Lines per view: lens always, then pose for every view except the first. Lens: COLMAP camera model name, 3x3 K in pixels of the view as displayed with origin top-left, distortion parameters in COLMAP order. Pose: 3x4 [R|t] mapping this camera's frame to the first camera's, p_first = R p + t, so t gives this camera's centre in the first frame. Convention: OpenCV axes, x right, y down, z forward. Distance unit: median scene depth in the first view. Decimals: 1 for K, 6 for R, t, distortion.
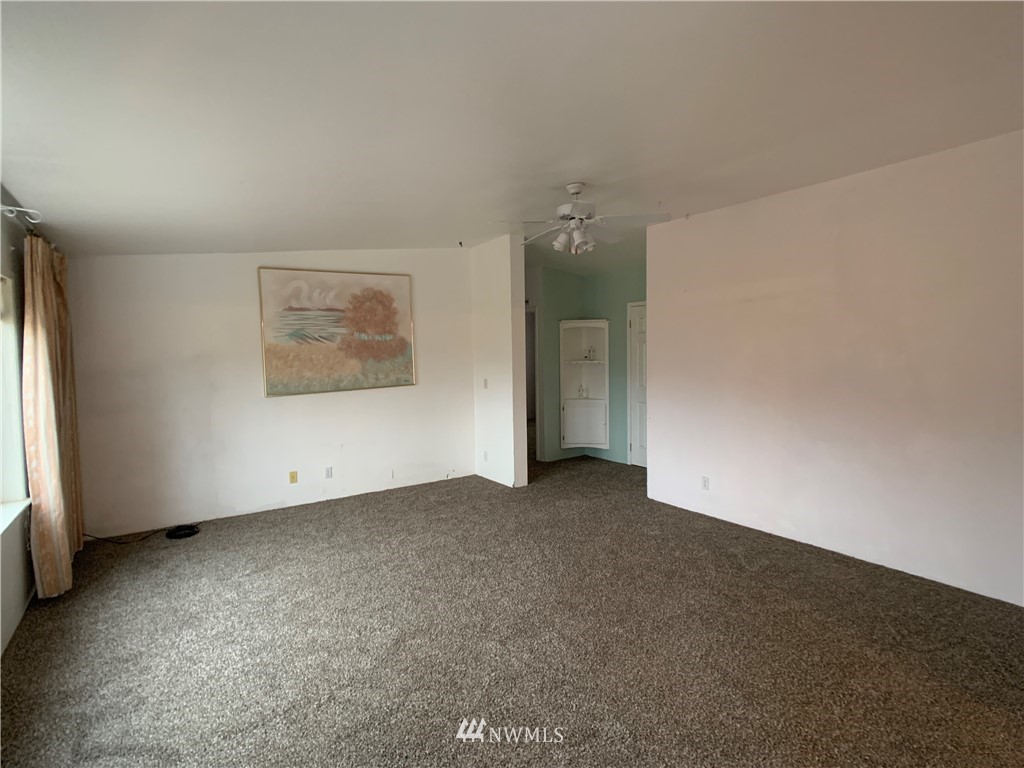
lens RADIAL K [[503.9, 0, 513.6], [0, 503.9, 382.2], [0, 0, 1]] dist [-0.012422, 0.006821]
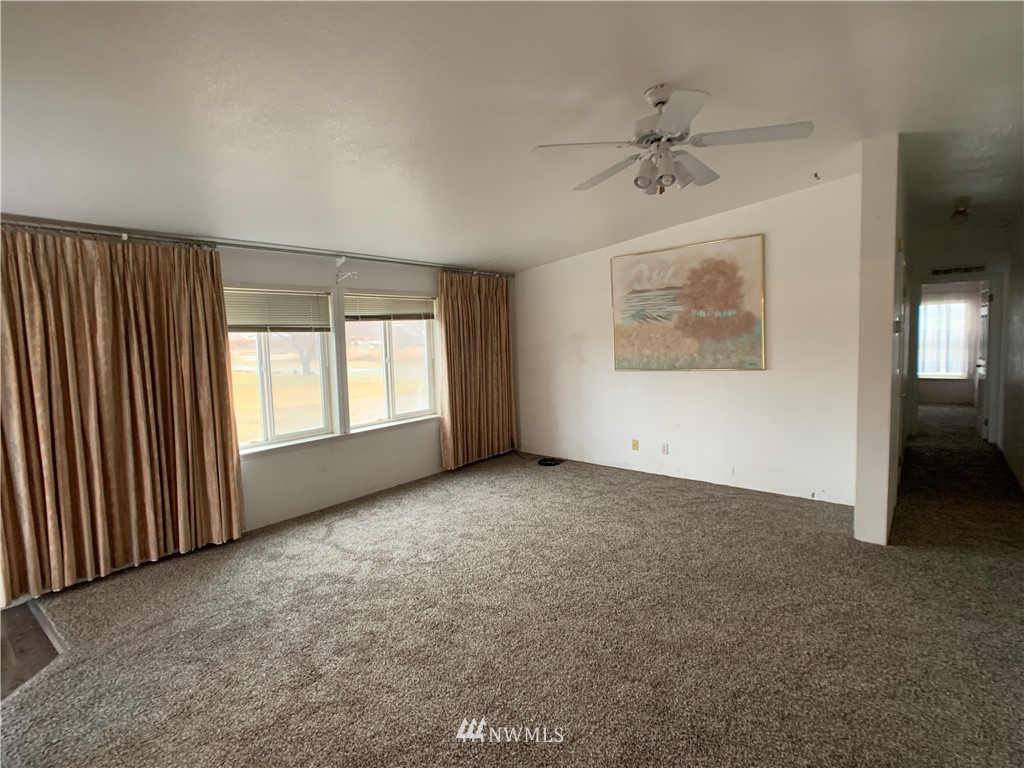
lens RADIAL K [[503.9, 0, 514.4], [0, 503.9, 374.5], [0, 0, 1]] dist [-0.012422, 0.006821]
pose [[0.250964, 0.085982, -0.964170, 0.529050], [-0.026509, 0.996284, 0.081946, -0.046658], [0.967633, 0.004994, 0.252310, 0.445315]]
